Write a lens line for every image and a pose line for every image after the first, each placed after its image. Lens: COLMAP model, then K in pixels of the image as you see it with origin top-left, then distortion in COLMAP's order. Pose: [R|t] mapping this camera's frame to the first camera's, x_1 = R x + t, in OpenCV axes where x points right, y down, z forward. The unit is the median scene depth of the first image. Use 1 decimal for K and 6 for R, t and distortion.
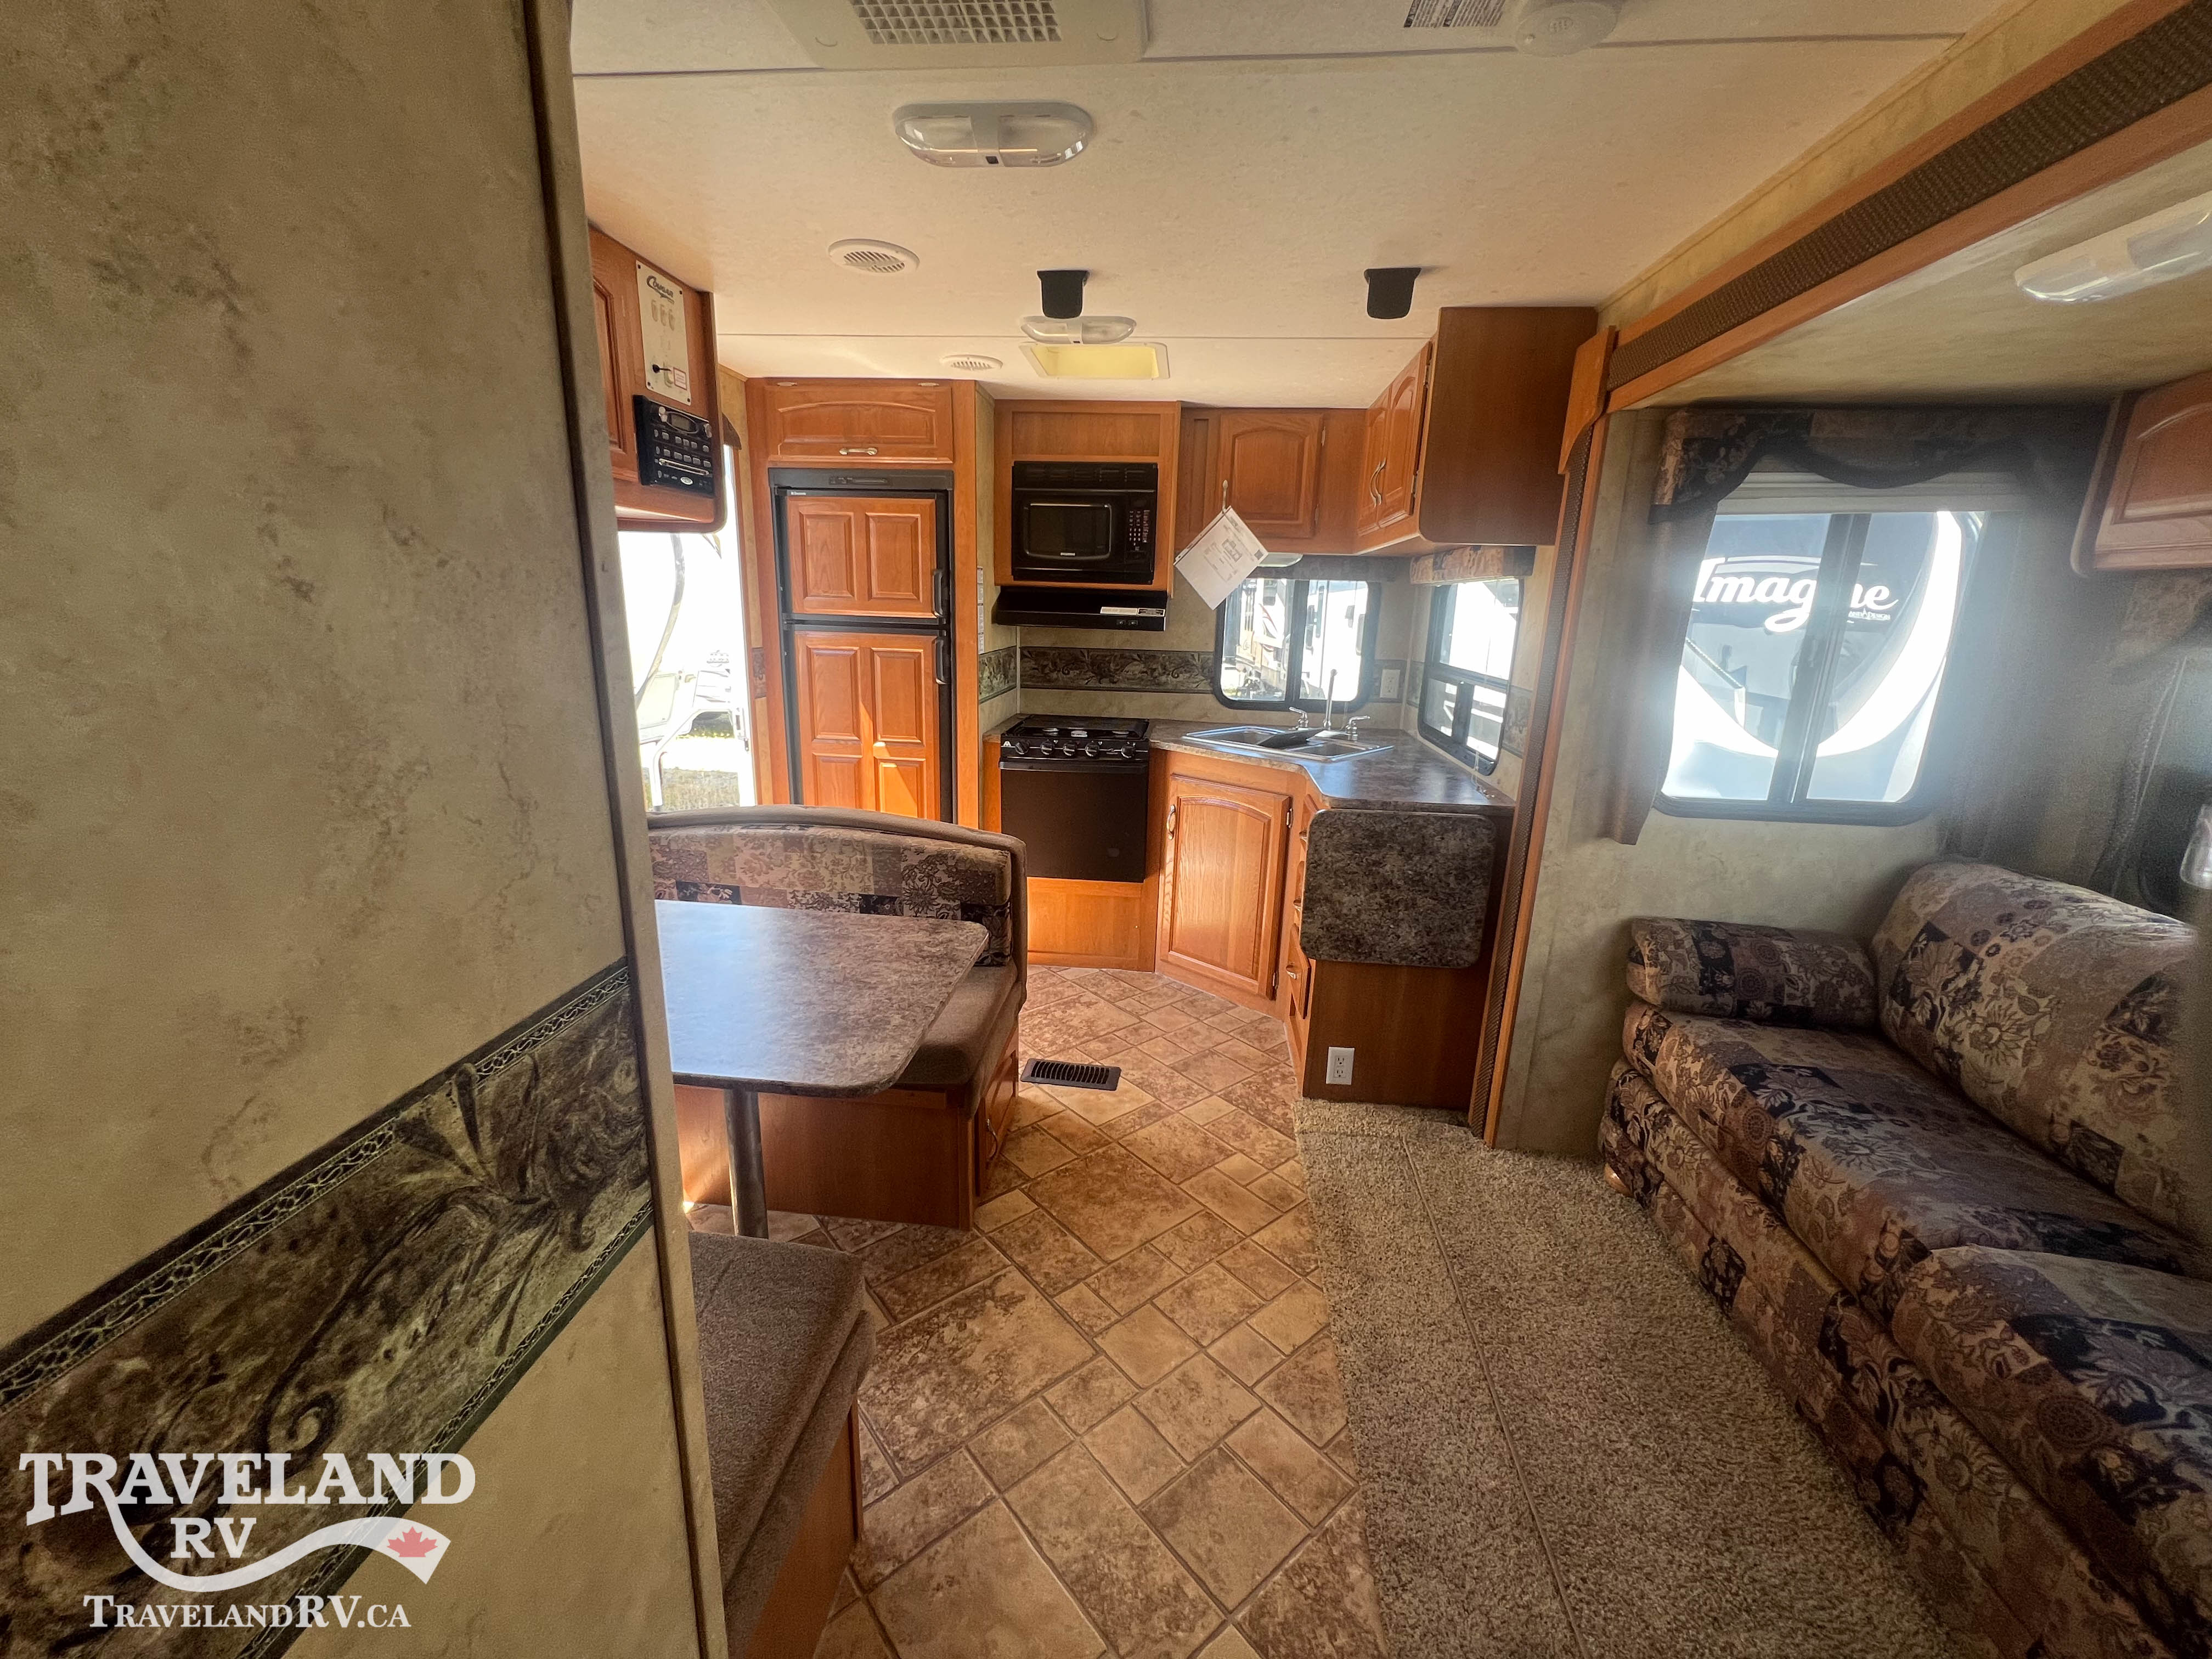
lens RADIAL K [[890.1, 0, 1102.1], [0, 890.1, 829.4], [0, 0, 1]] dist [-0.008614, 0.002061]
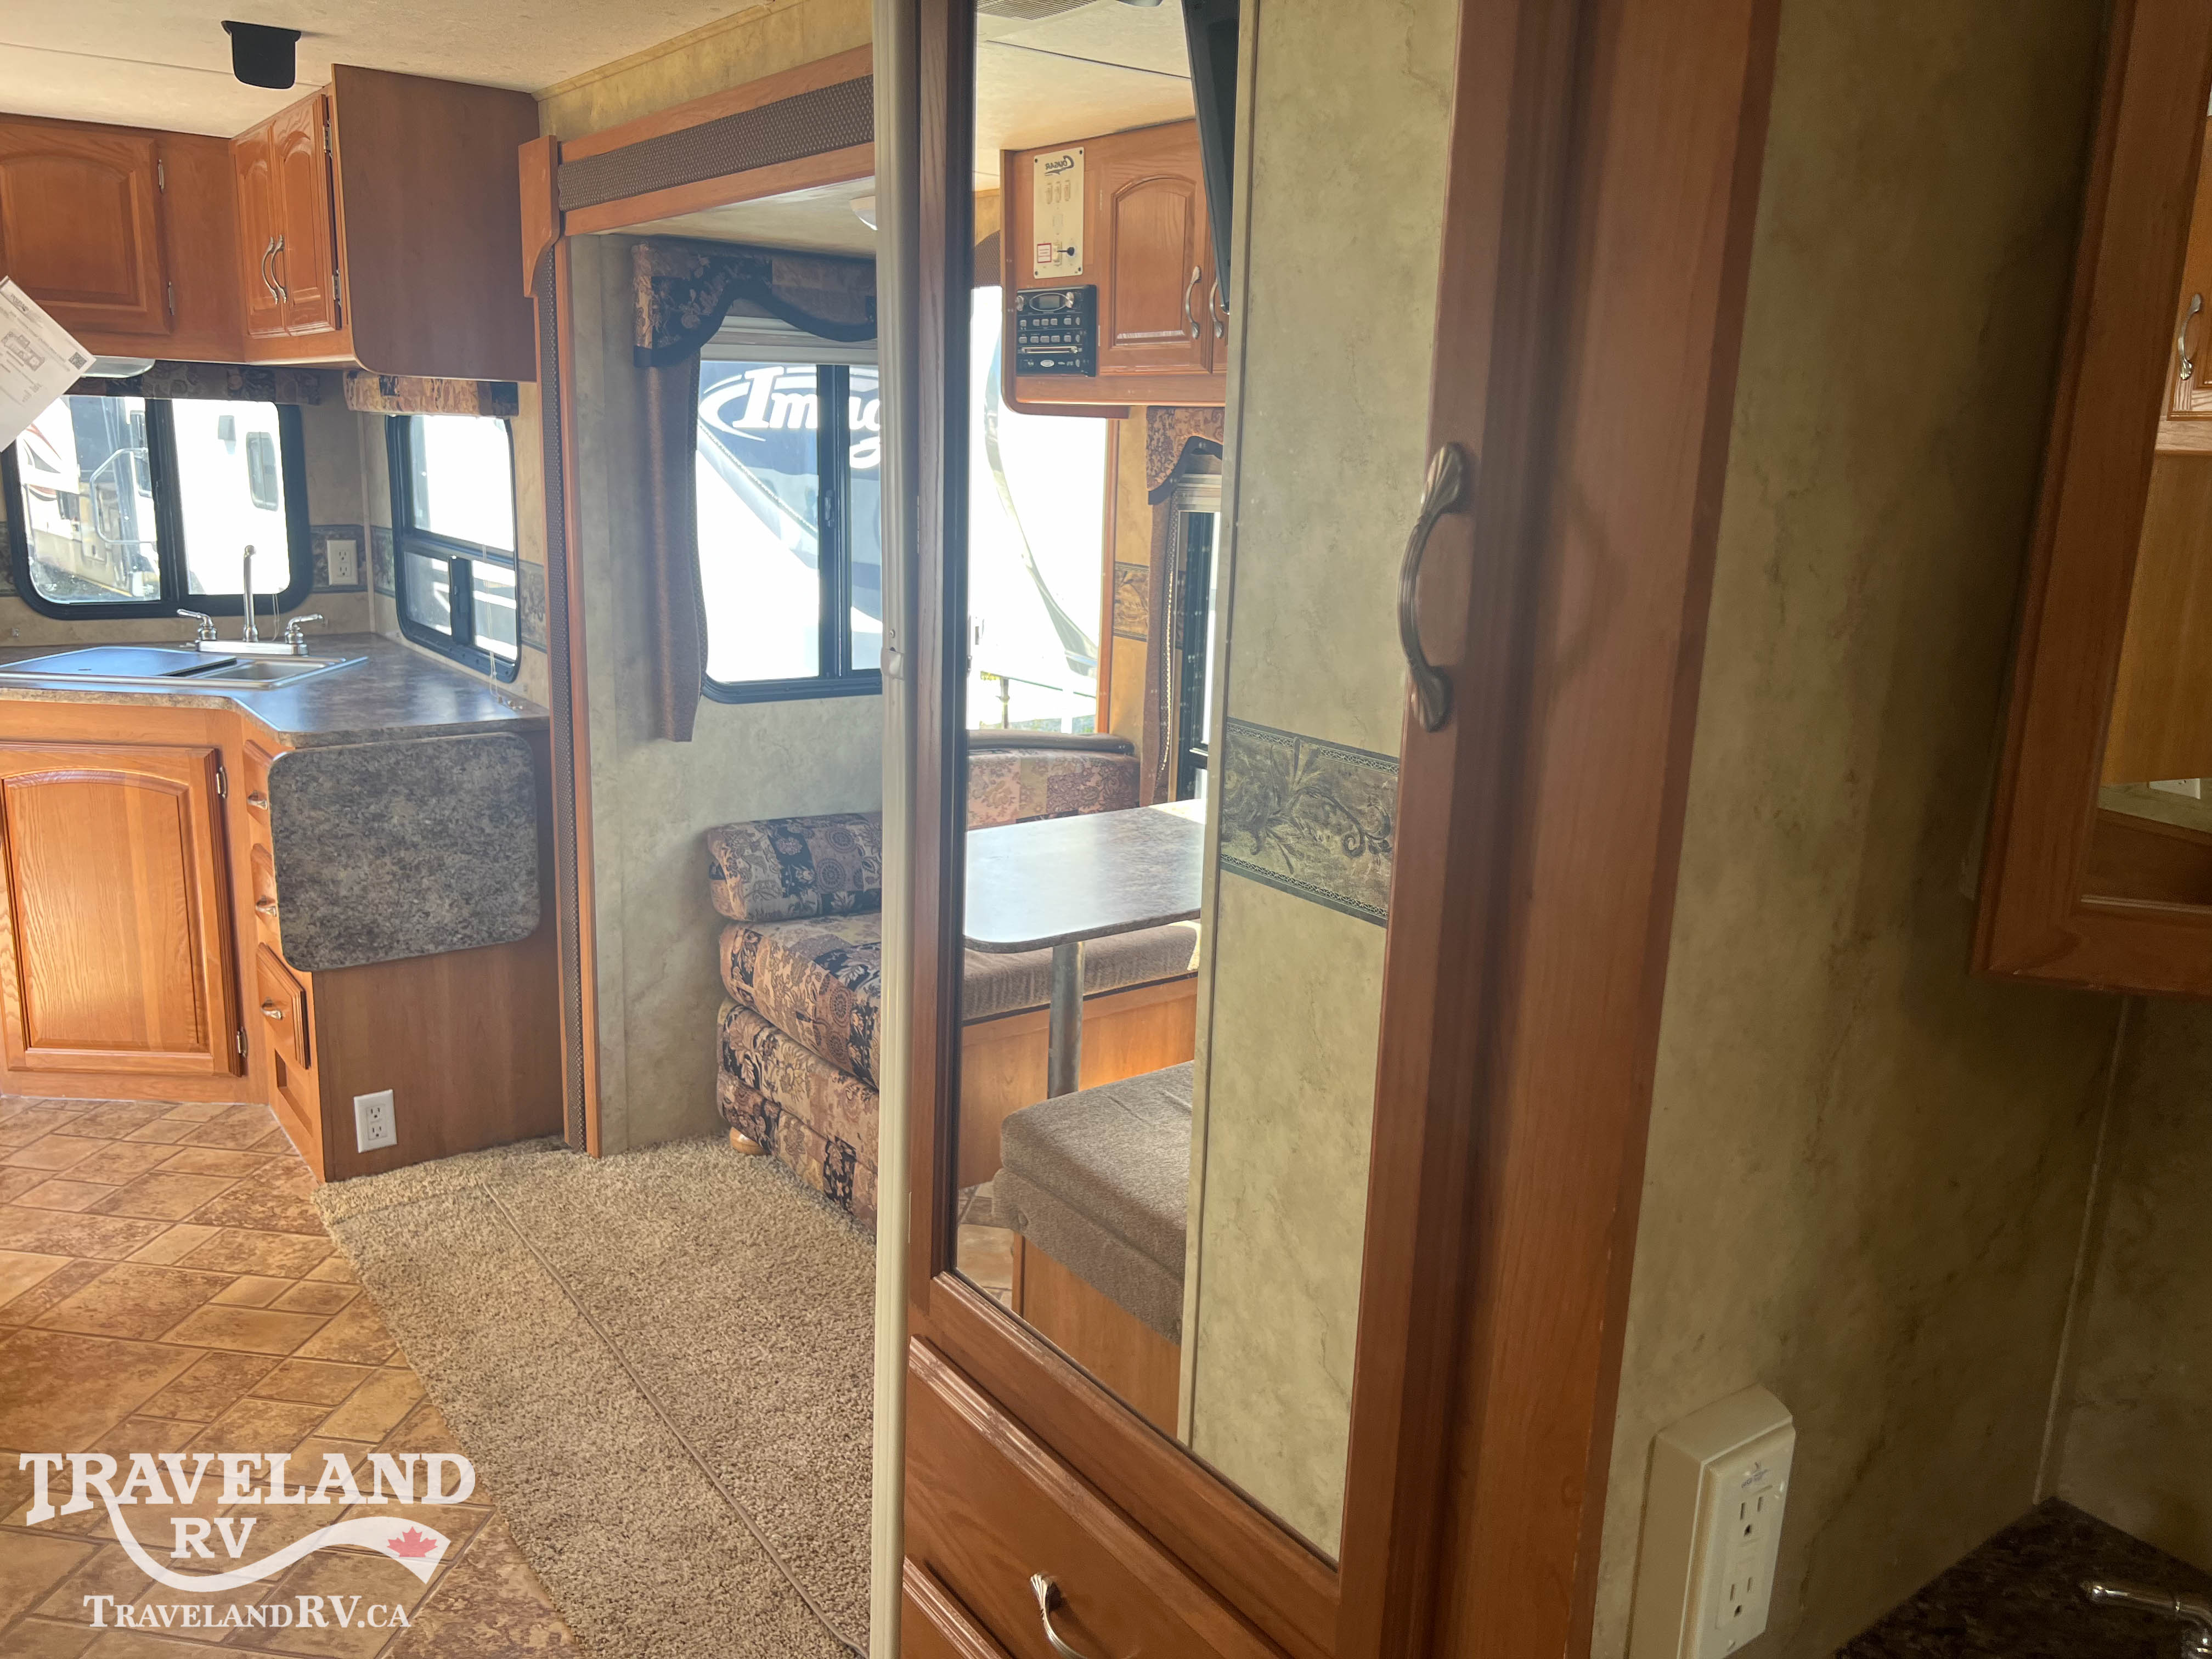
lens RADIAL K [[1668.3, 0, 1108.8], [0, 1668.3, 813.6], [0, 0, 1]] dist [0.056654, -0.066443]
pose [[0.734541, -0.152314, 0.661249, -0.151475], [0.155860, 0.986299, 0.054053, 0.053111], [-0.660422, 0.063358, 0.748217, -0.394030]]
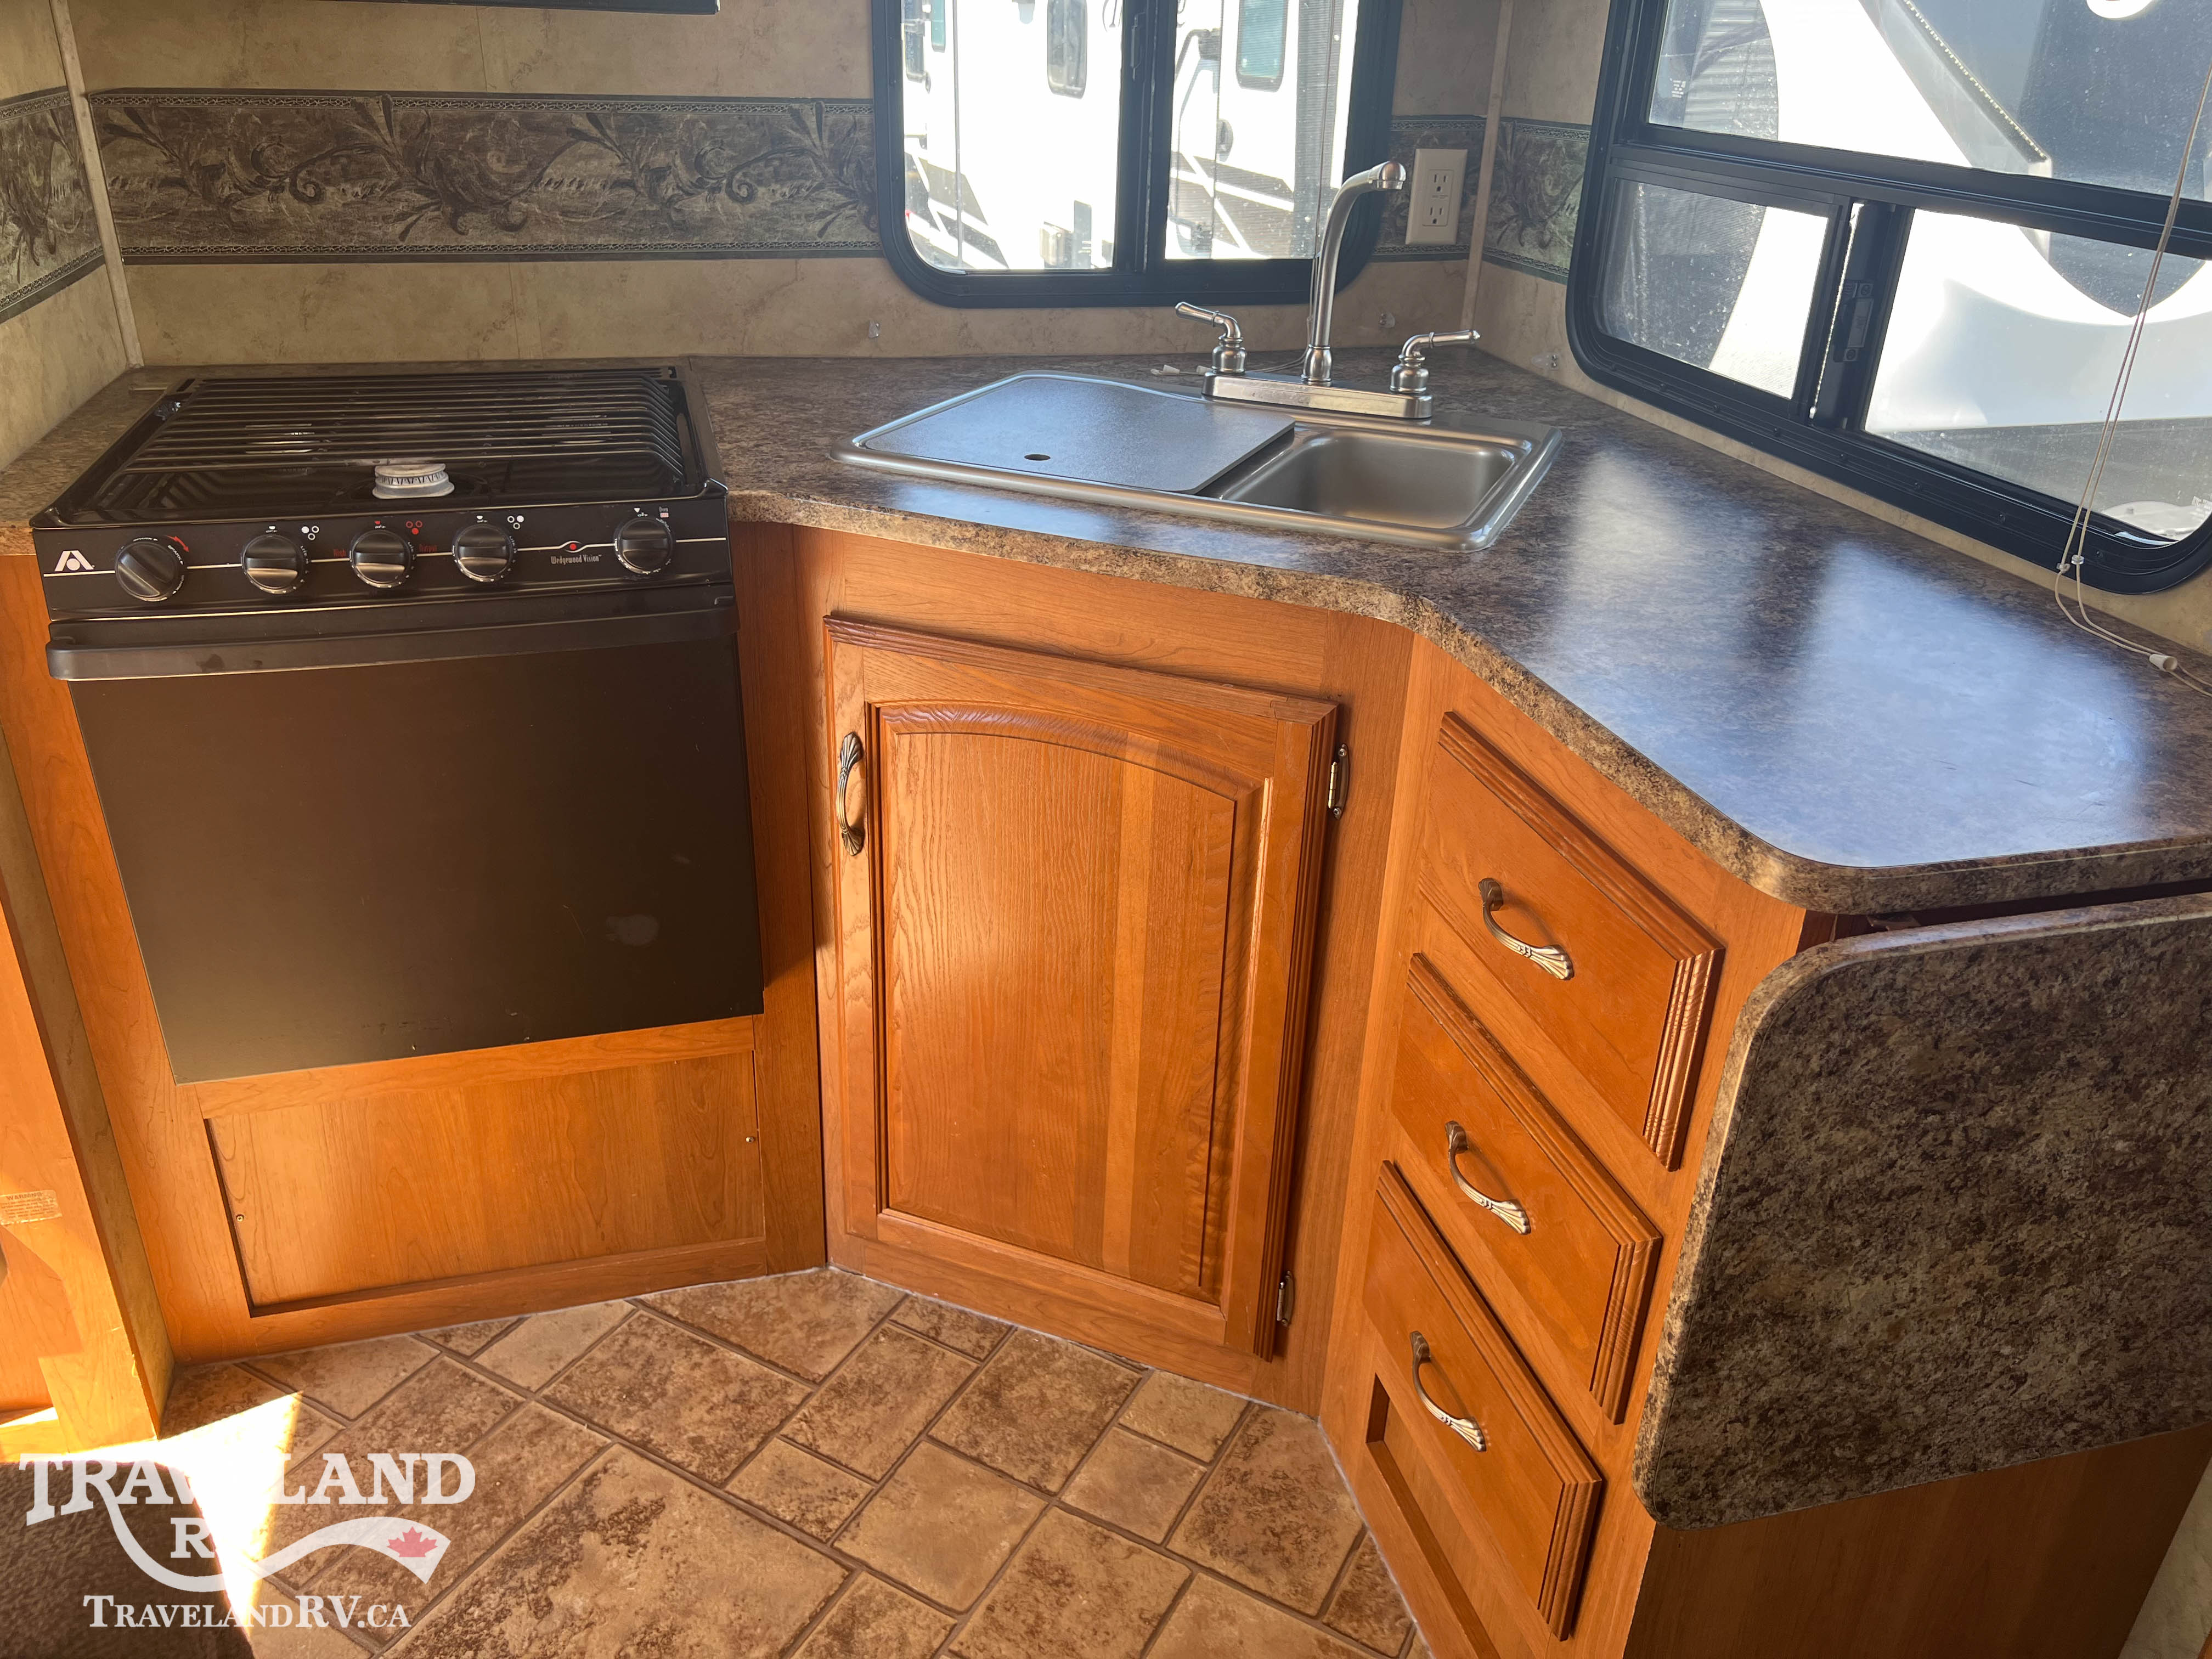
lens RADIAL K [[1668.3, 0, 1098.3], [0, 1668.3, 808.7], [0, 0, 1]] dist [0.056654, -0.066443]
pose [[0.935376, -0.154229, 0.318253, -0.015443], [0.084840, 0.971477, 0.221437, -0.146906], [-0.343327, -0.180126, 0.921781, 0.699546]]
